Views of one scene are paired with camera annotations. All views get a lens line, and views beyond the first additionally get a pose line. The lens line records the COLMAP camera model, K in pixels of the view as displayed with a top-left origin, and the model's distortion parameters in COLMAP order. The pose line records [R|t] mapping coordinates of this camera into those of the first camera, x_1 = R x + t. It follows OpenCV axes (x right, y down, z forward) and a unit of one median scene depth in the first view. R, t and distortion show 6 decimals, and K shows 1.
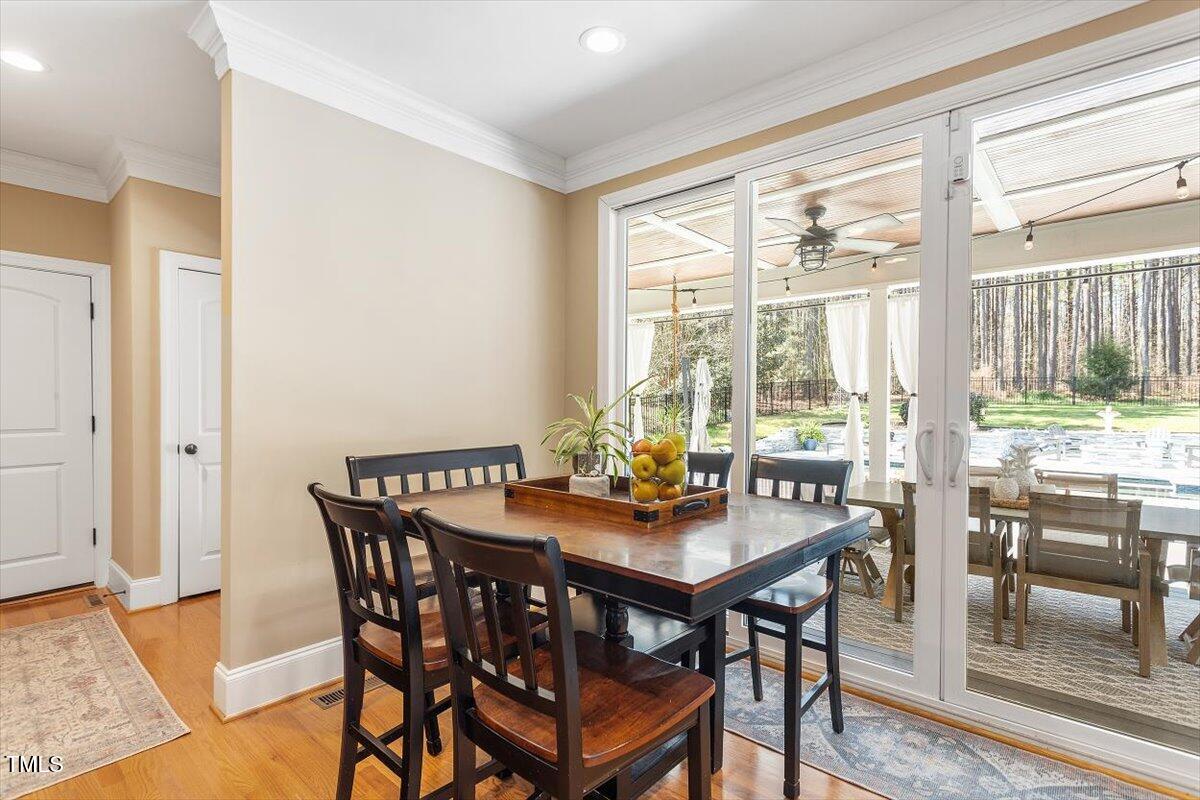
lens RADIAL K [[577.8, 0, 600.0], [0, 577.8, 400.0], [0, 0, 1]] dist [0.001168, 0.000200]
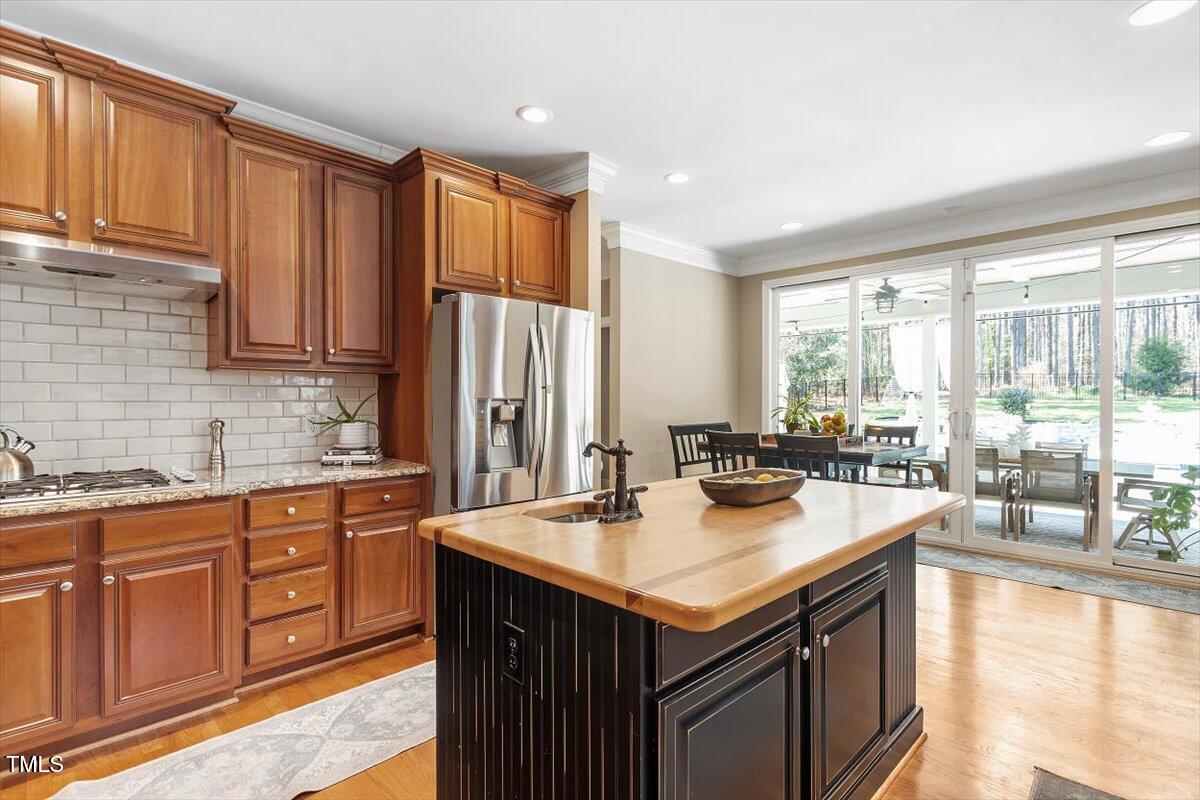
lens RADIAL K [[577.8, 0, 600.0], [0, 577.8, 400.0], [0, 0, 1]] dist [0.001168, 0.000200]
pose [[0.997709, -0.004870, -0.067471, -0.100916], [0.005129, 0.999980, 0.003674, -0.000700], [0.067452, -0.004011, 0.997714, -0.207453]]
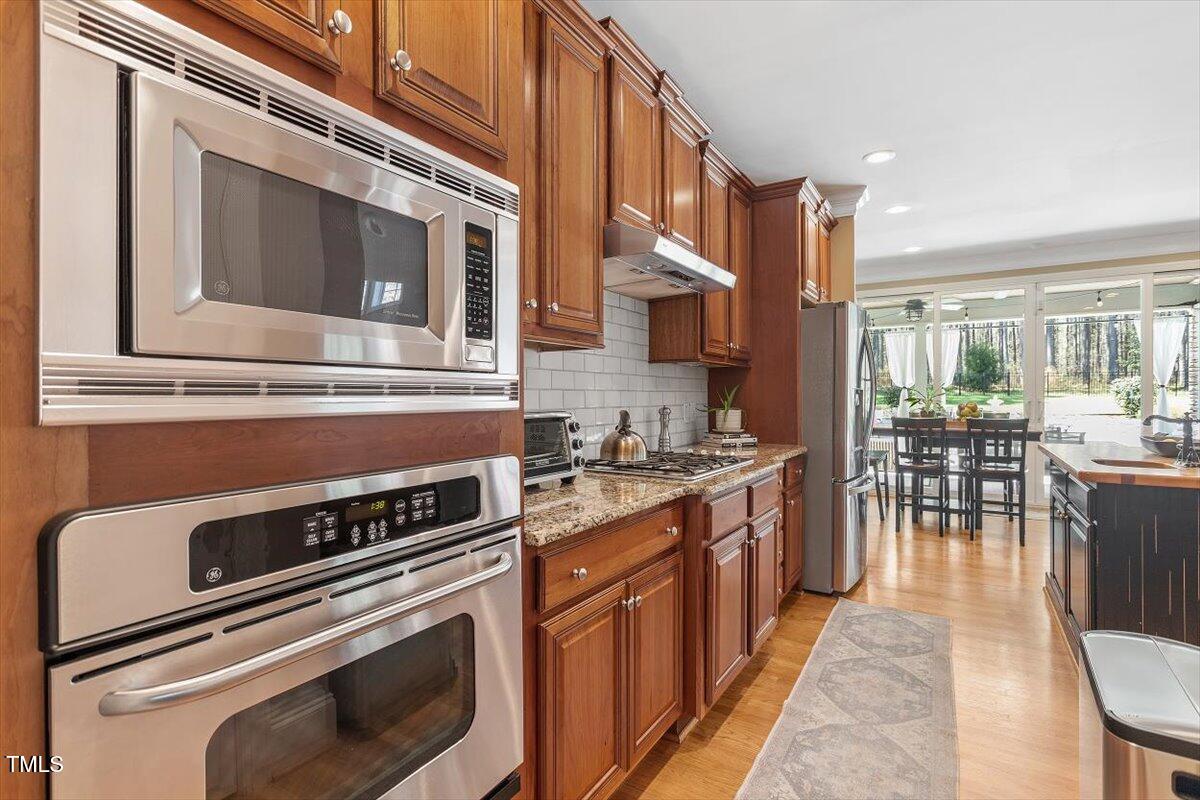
lens RADIAL K [[580.6, 0, 605.0], [0, 580.6, 395.3], [0, 0, 1]] dist [0.001756, 0.000355]
pose [[0.985830, -0.009402, 0.167485, -0.321648], [0.009485, 0.999955, 0.000303, 0.001326], [-0.167480, 0.001290, 0.985875, -0.236399]]
